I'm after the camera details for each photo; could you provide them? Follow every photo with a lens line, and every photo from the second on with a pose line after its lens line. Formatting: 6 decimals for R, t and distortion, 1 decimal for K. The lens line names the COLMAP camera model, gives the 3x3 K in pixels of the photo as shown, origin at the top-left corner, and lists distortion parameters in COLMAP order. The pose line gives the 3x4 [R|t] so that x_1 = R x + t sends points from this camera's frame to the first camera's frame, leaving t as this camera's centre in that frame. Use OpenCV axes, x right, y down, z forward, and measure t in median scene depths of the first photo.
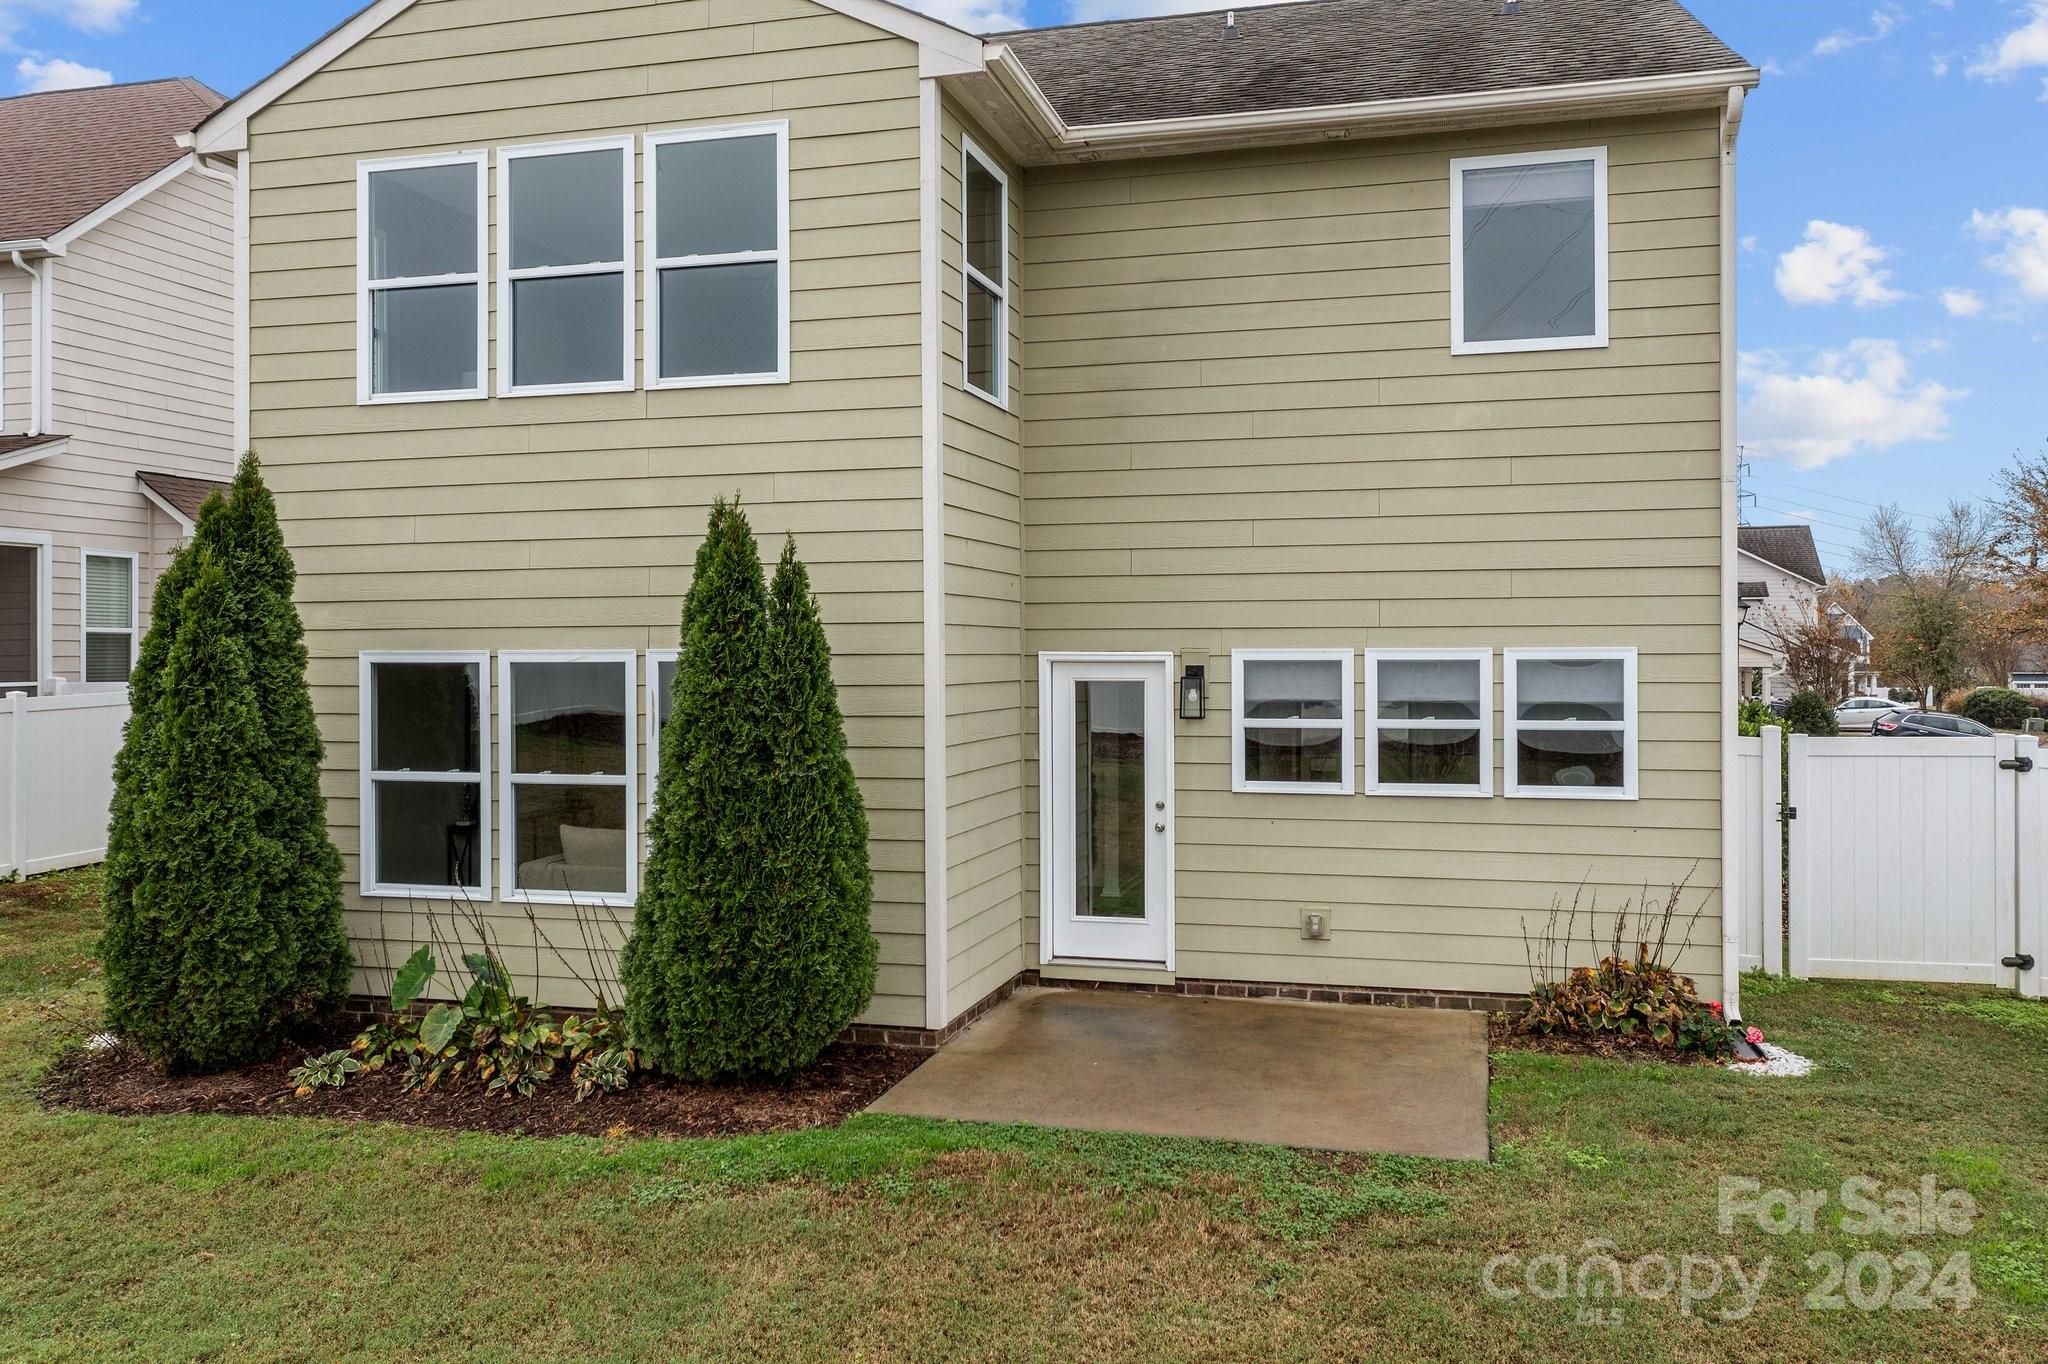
lens RADIAL K [[1639.4, 0, 1020.3], [0, 1639.4, 648.8], [0, 0, 1]] dist [0.000408, 0.004523]
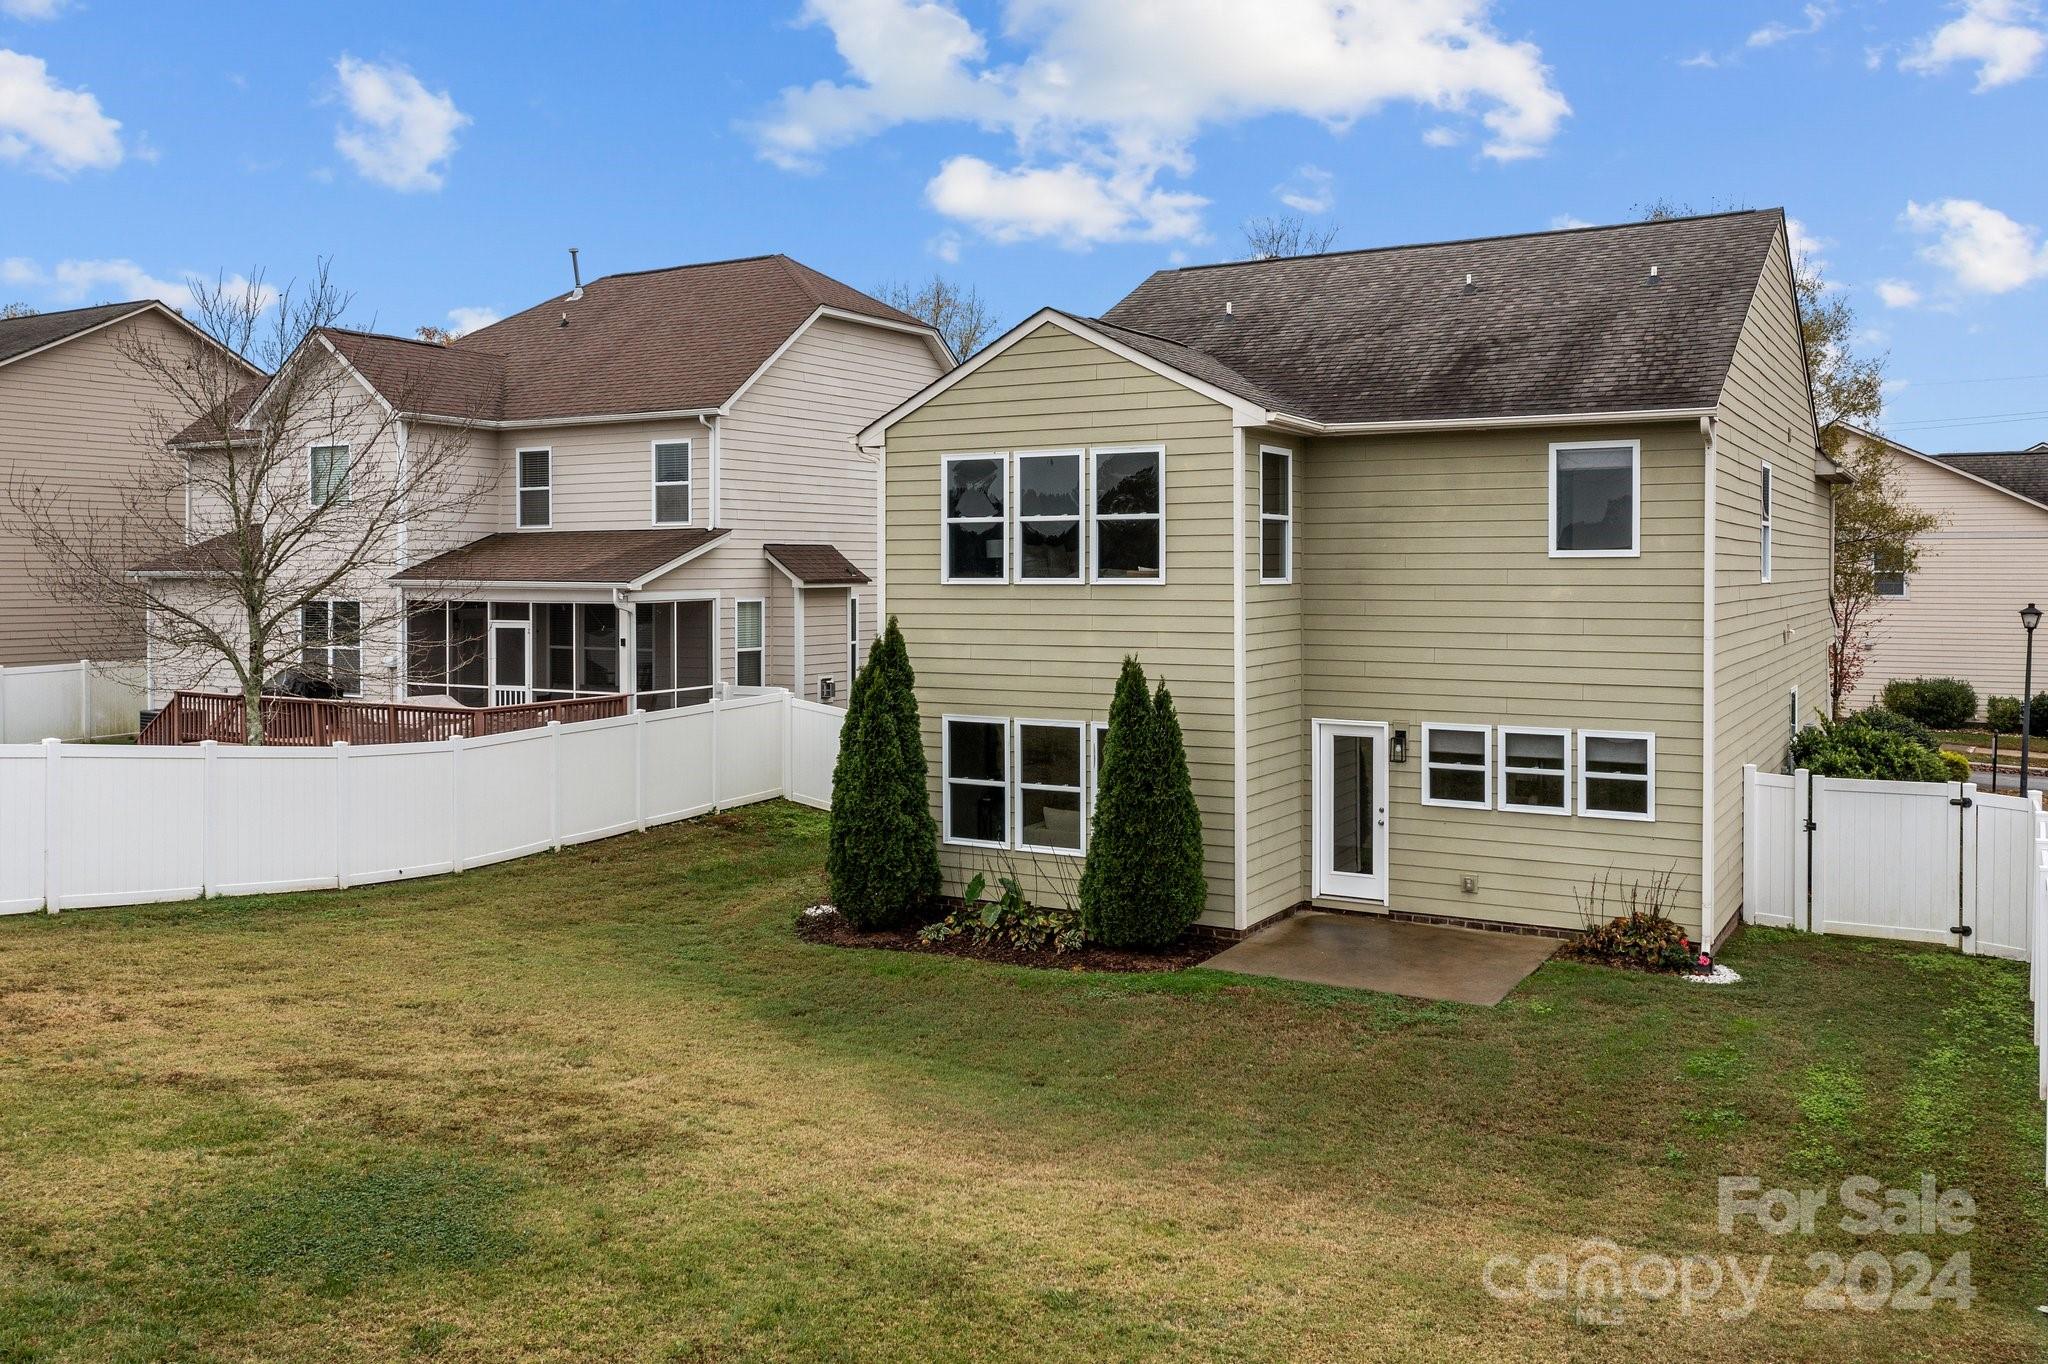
lens RADIAL K [[1658.7, 0, 1024.2], [0, 1658.7, 591.1], [0, 0, 1]] dist [0.001997, 0.005647]
pose [[0.966349, 0.005501, -0.257174, 0.184916], [-0.001043, 0.999847, 0.017467, -0.179582], [0.257231, -0.016611, 0.966207, -0.847730]]
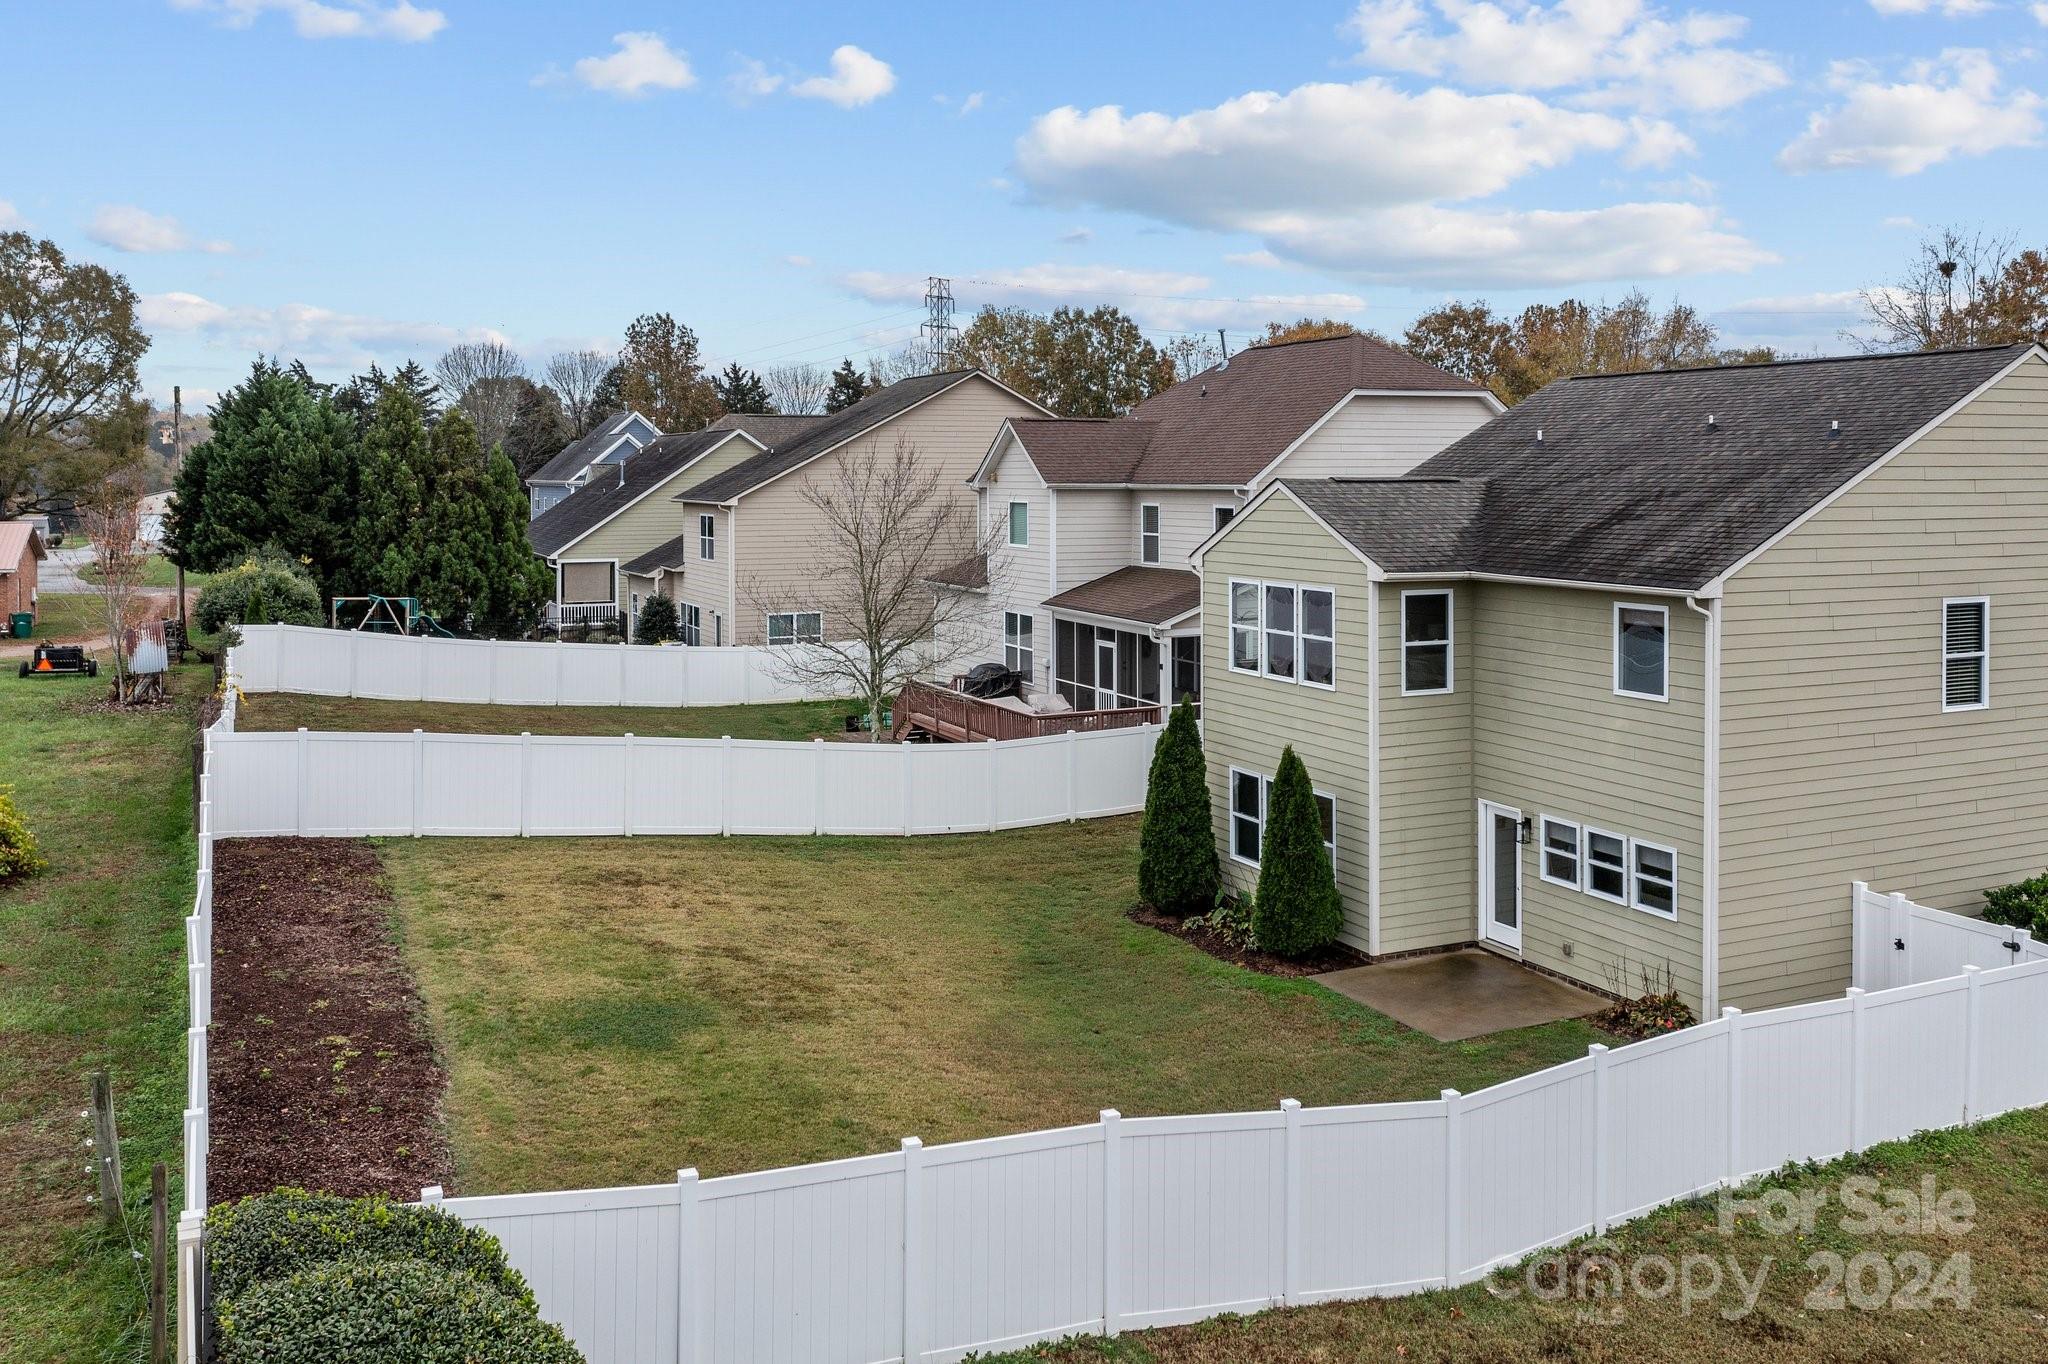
lens RADIAL K [[1696.5, 0, 1025.4], [0, 1696.5, 513.7], [0, 0, 1]] dist [0.006342, 0.005685]
pose [[0.649255, 0.020635, -0.760291, 1.475491], [0.004519, 0.999510, 0.030986, -0.498417], [0.760558, -0.023554, 0.648843, -1.021279]]
